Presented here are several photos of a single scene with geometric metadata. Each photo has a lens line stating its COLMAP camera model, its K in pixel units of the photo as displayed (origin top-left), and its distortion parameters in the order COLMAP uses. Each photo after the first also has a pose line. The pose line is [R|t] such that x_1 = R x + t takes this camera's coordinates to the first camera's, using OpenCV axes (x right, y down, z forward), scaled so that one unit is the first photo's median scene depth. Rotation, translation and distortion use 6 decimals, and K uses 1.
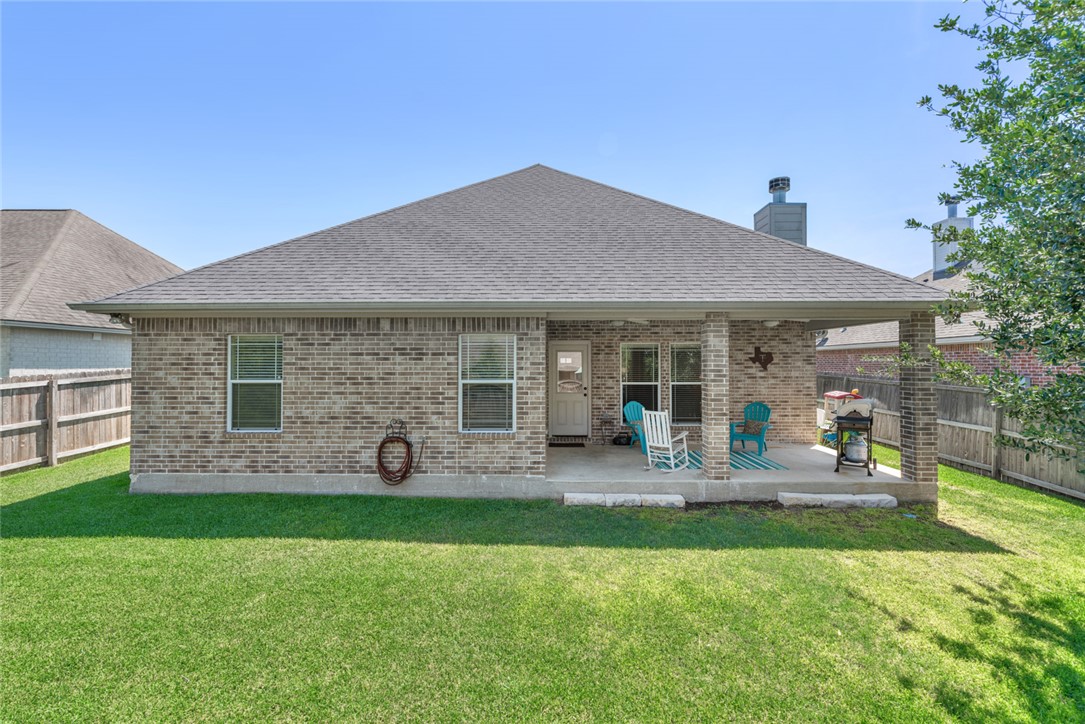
lens RADIAL K [[361.7, 0, 543.4], [0, 361.7, 365.9], [0, 0, 1]] dist [0.000828, 0.000194]
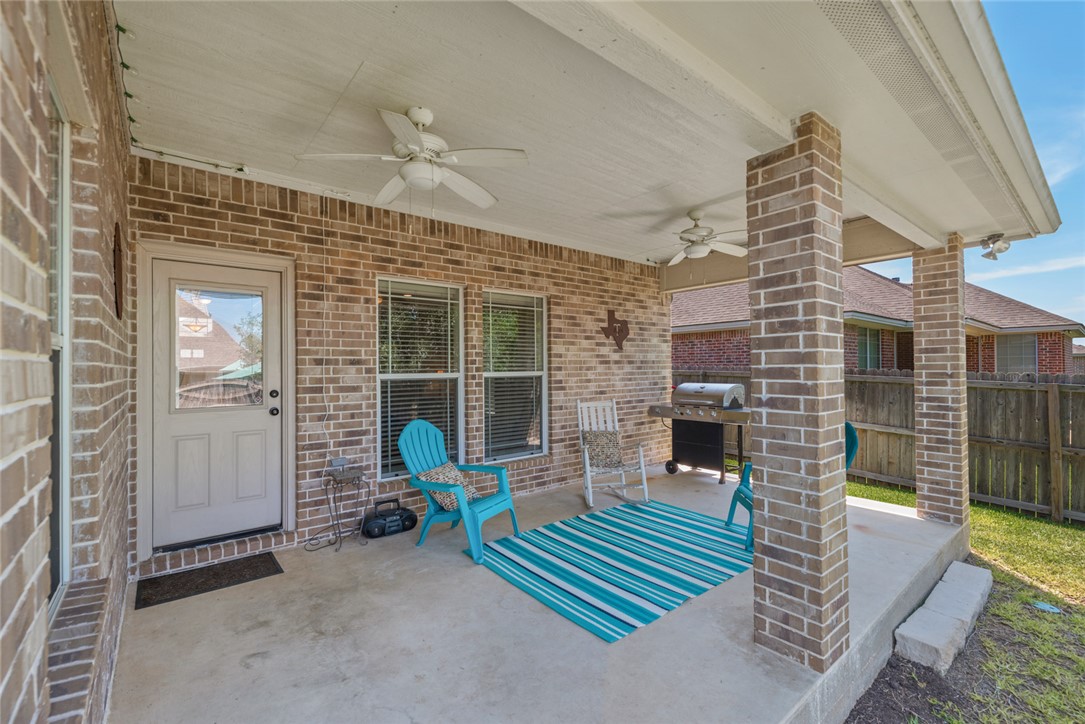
lens RADIAL K [[467.2, 0, 548.8], [0, 467.2, 366.8], [0, 0, 1]] dist [0.001359, 0.000137]
pose [[0.755732, -0.004353, 0.654867, 0.019775], [-0.000544, 0.999973, 0.007275, 0.033703], [-0.654881, -0.005854, 0.755709, 0.491004]]
